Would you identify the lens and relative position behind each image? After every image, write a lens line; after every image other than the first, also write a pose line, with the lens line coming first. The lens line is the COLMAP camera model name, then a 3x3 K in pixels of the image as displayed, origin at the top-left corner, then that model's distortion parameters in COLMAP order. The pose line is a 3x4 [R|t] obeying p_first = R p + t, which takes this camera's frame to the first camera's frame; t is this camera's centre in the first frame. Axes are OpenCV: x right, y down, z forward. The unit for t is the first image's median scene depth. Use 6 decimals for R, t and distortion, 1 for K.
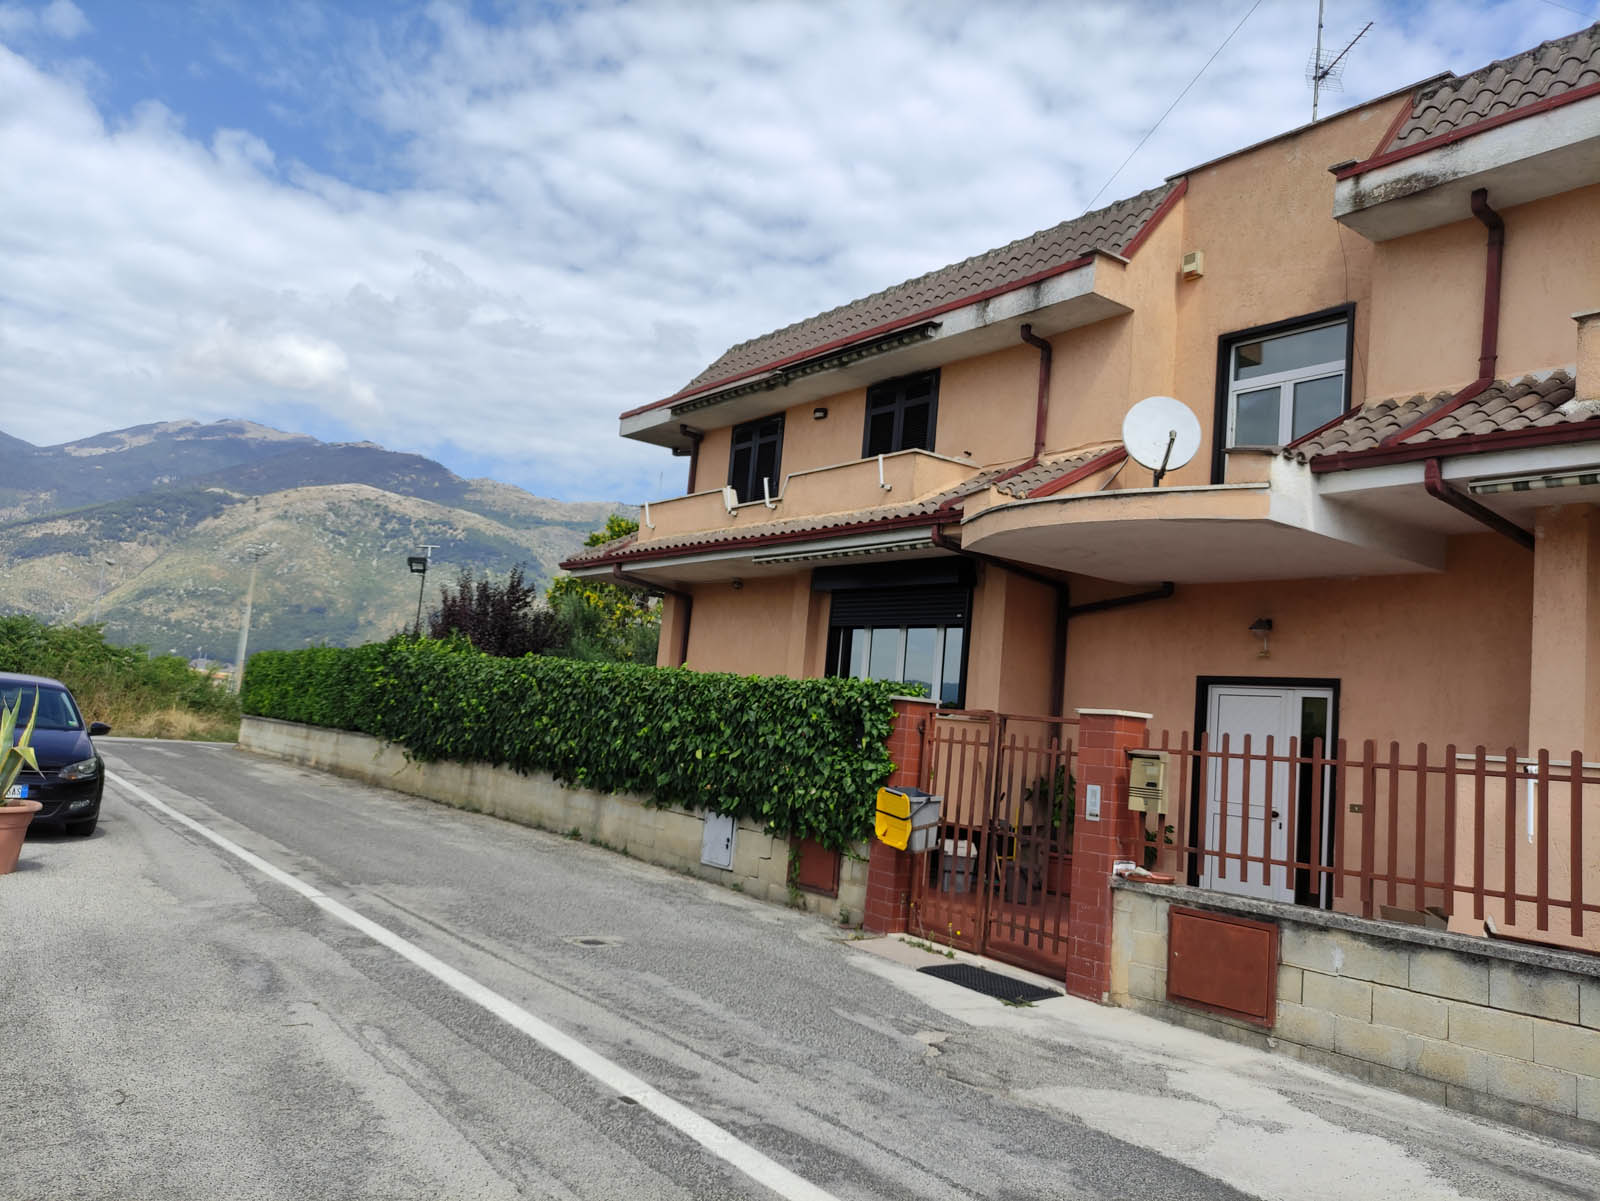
lens RADIAL K [[1159.7, 0, 843.4], [0, 1159.7, 616.1], [0, 0, 1]] dist [0.049295, -0.036613]
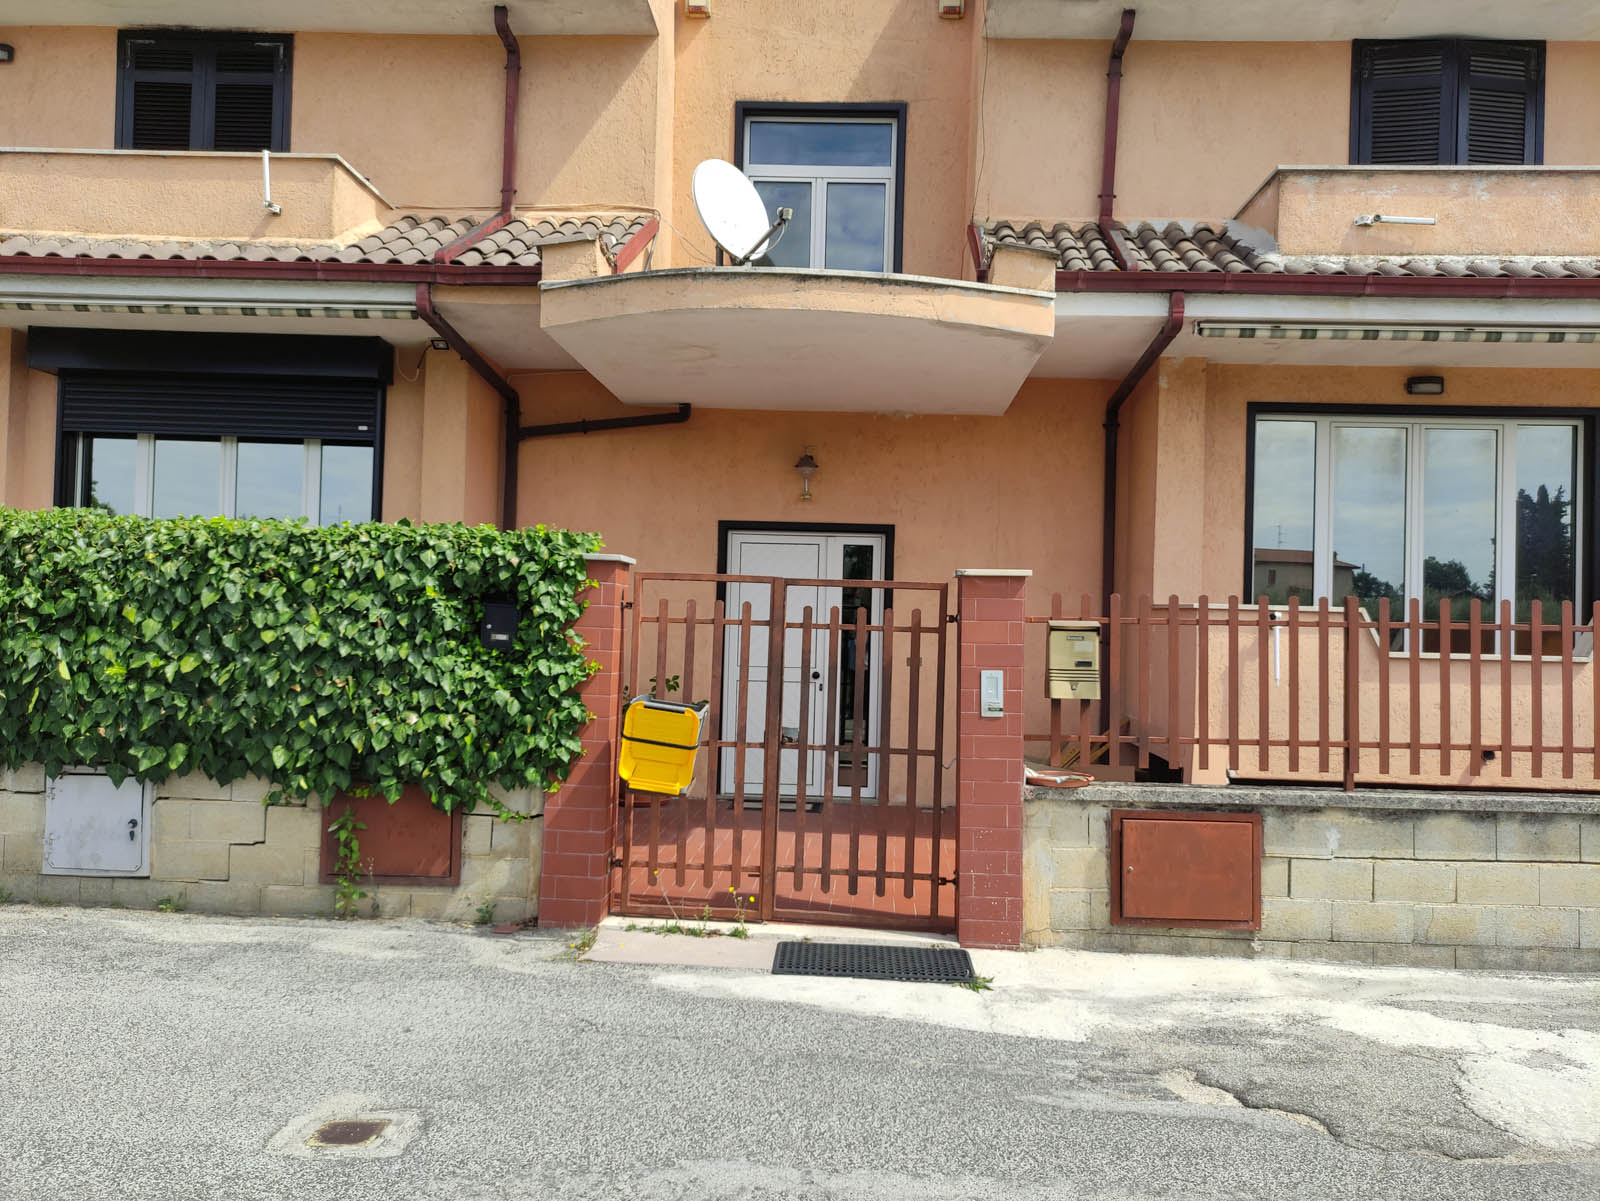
lens RADIAL K [[1159.7, 0, 788.2], [0, 1159.7, 602.8], [0, 0, 1]] dist [0.049295, -0.036613]
pose [[0.658209, -0.050523, 0.751138, -0.342988], [-0.046664, 0.993089, 0.107688, 0.021554], [-0.751388, -0.105932, 0.651302, 0.487911]]
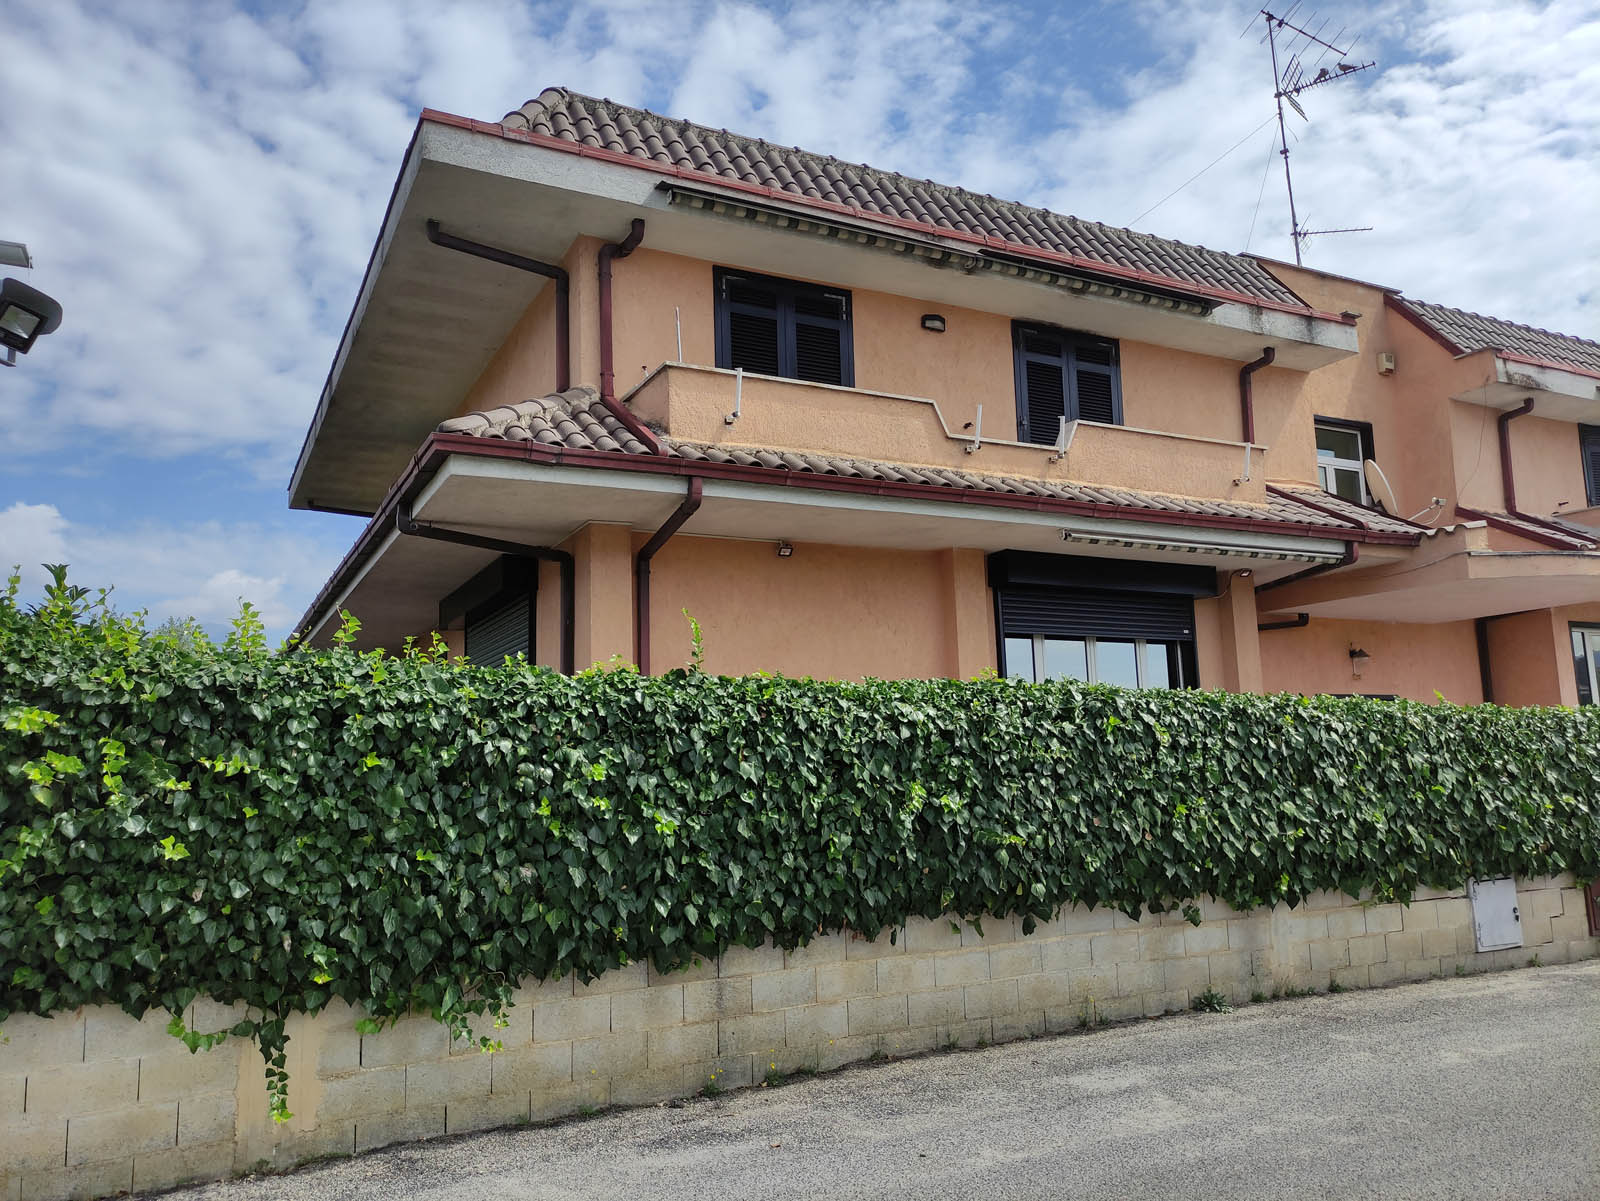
lens RADIAL K [[1159.7, 0, 794.7], [0, 1159.7, 607.1], [0, 0, 1]] dist [0.049295, -0.036613]
pose [[0.200125, 0.053104, 0.978330, -1.146931], [-0.047887, 0.997867, -0.044369, 0.047990], [-0.978599, -0.037970, 0.202241, 1.511579]]
